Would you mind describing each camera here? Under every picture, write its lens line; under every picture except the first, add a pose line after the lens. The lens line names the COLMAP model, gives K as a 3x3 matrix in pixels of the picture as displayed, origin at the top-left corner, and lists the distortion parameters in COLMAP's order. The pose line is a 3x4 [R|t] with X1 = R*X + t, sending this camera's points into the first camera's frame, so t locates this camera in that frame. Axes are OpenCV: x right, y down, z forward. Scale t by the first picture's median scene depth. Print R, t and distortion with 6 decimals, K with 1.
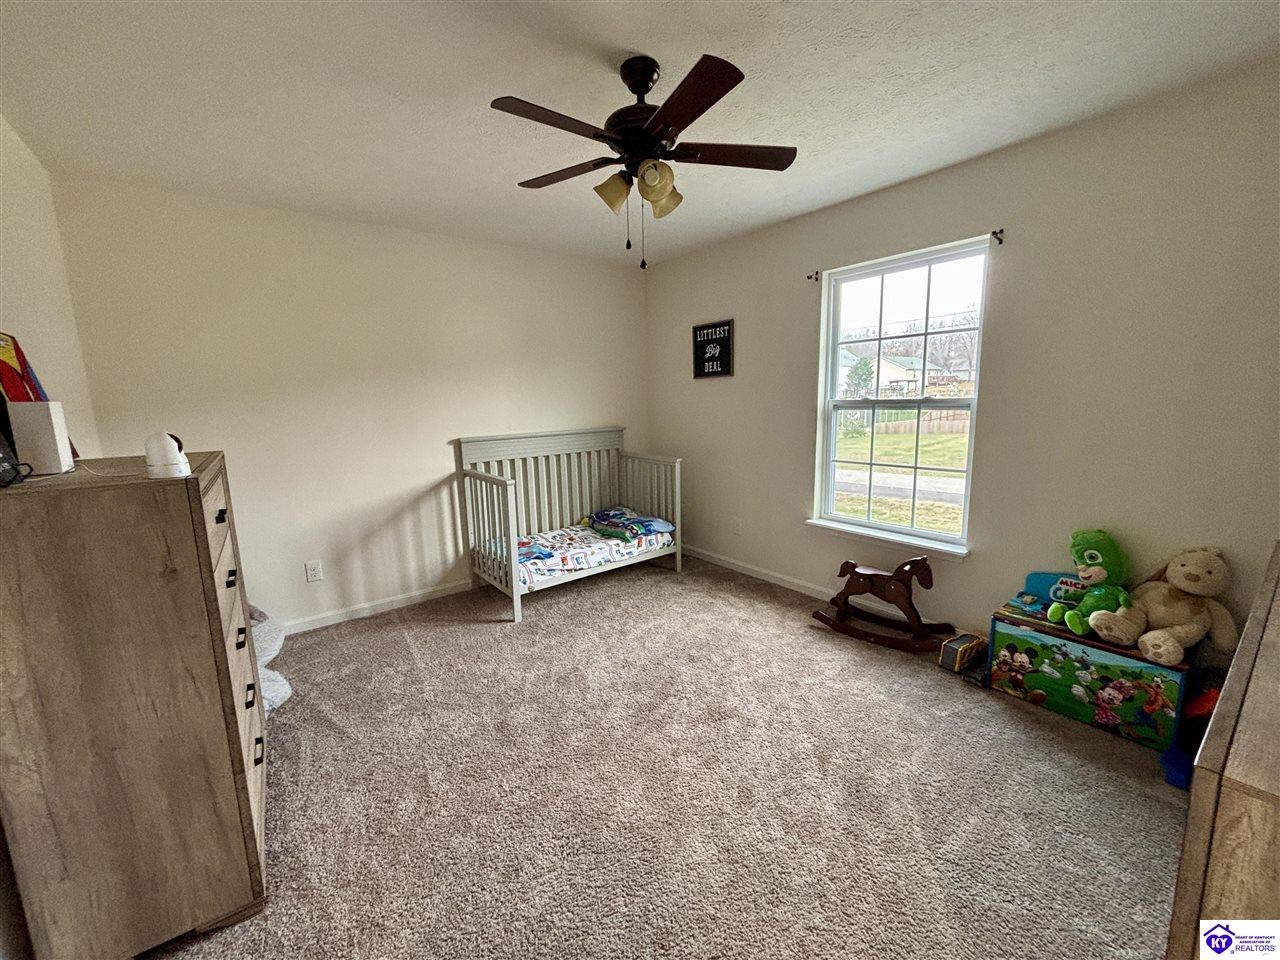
lens RADIAL K [[515.4, 0, 636.5], [0, 515.4, 480.5], [0, 0, 1]] dist [-0.000321, -0.000753]
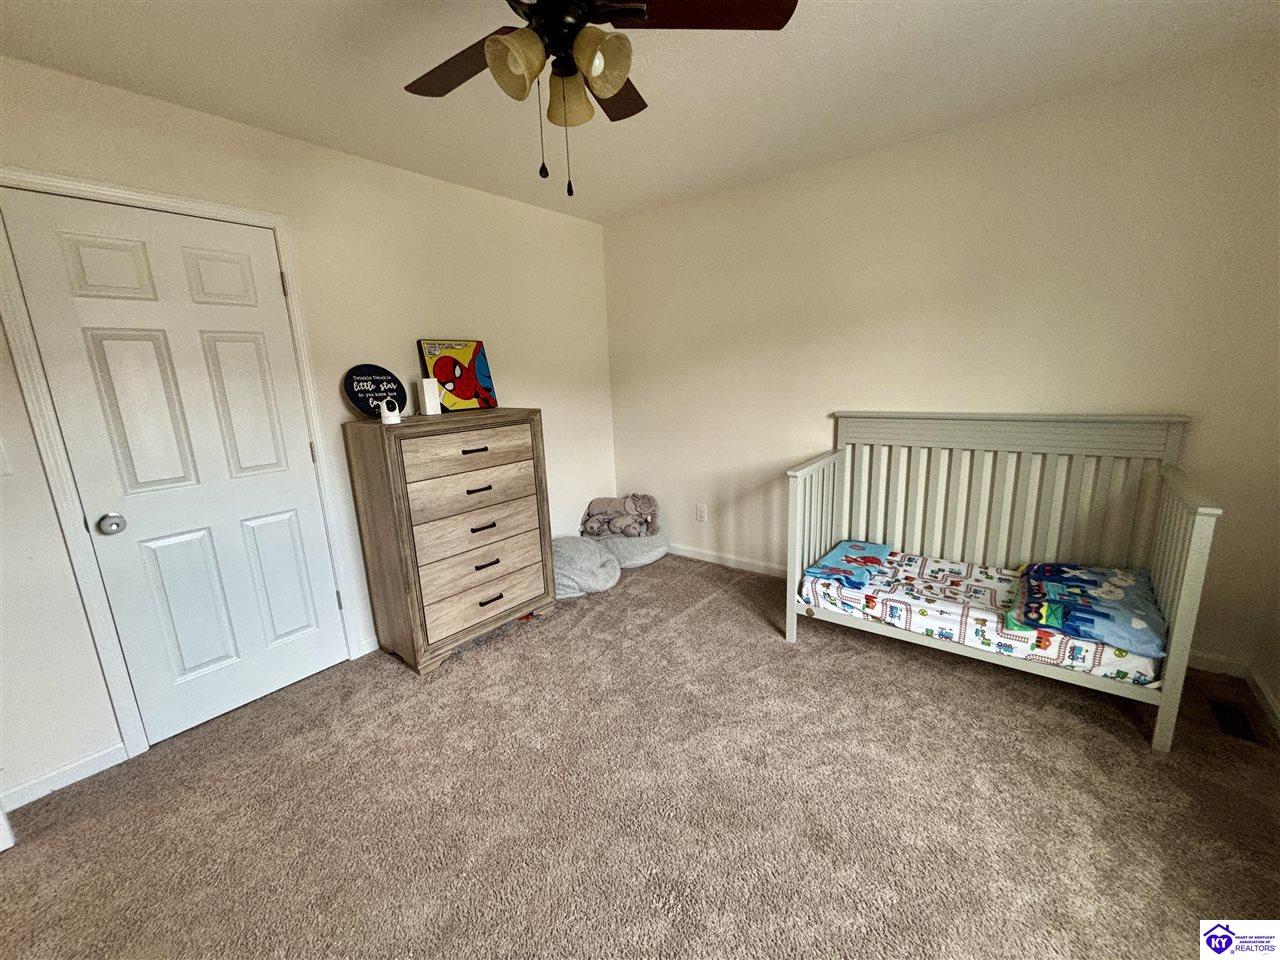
lens RADIAL K [[515.4, 0, 636.5], [0, 515.4, 480.5], [0, 0, 1]] dist [-0.000321, -0.000753]
pose [[0.244742, 0.222047, -0.943820, 0.396307], [-0.117766, 0.973025, 0.198379, -0.103036], [0.962410, 0.062598, 0.264289, 0.483055]]
